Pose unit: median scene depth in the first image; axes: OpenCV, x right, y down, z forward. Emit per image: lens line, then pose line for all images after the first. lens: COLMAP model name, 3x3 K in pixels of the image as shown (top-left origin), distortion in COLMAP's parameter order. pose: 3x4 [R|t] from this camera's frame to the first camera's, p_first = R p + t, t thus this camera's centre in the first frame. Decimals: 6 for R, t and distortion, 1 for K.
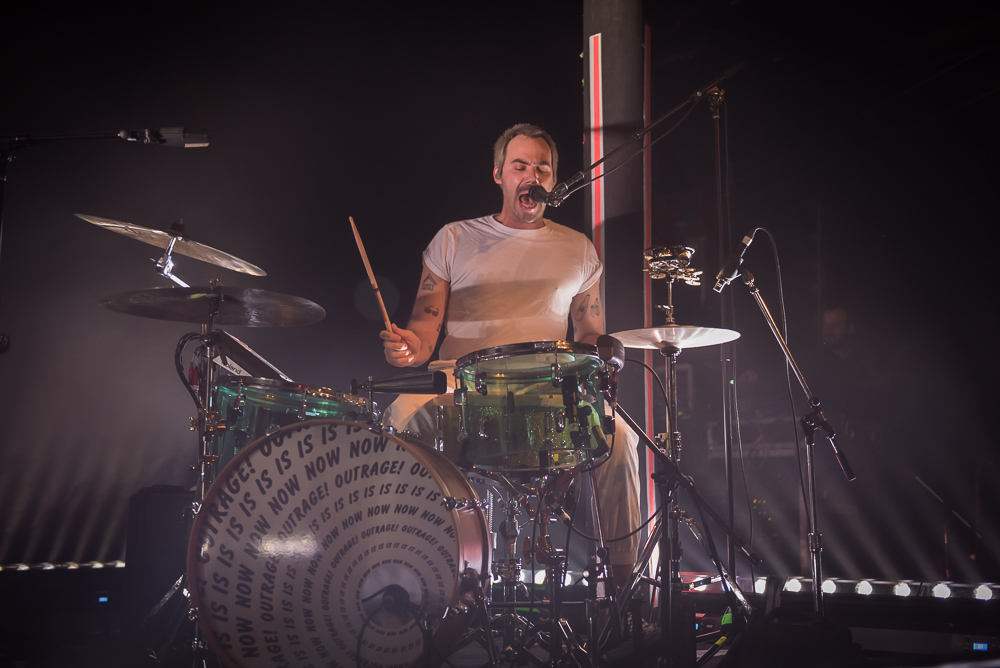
lens RADIAL K [[1344.1, 0, 515.4], [0, 1344.1, 341.0], [0, 0, 1]] dist [0.160714, 0.000000]
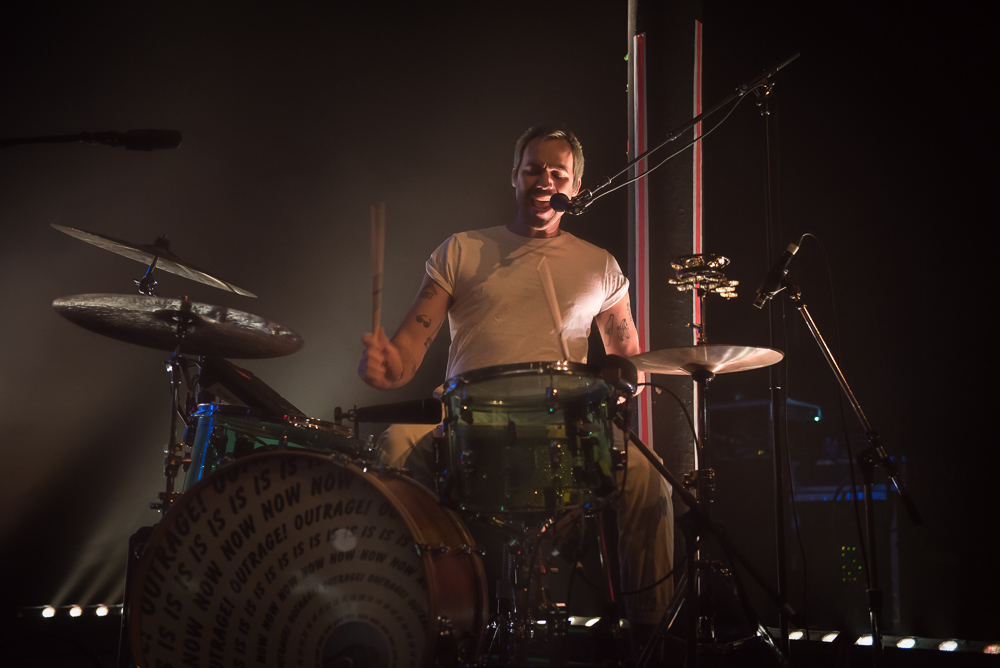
lens RADIAL K [[1344.1, 0, 494.3], [0, 1344.1, 334.7], [0, 0, 1]] dist [0.160714, 0.000000]
pose [[0.994924, -0.004733, -0.100513, 0.082918], [0.001320, 0.999421, -0.033996, 0.012282], [0.100616, 0.033691, 0.994355, 0.137234]]
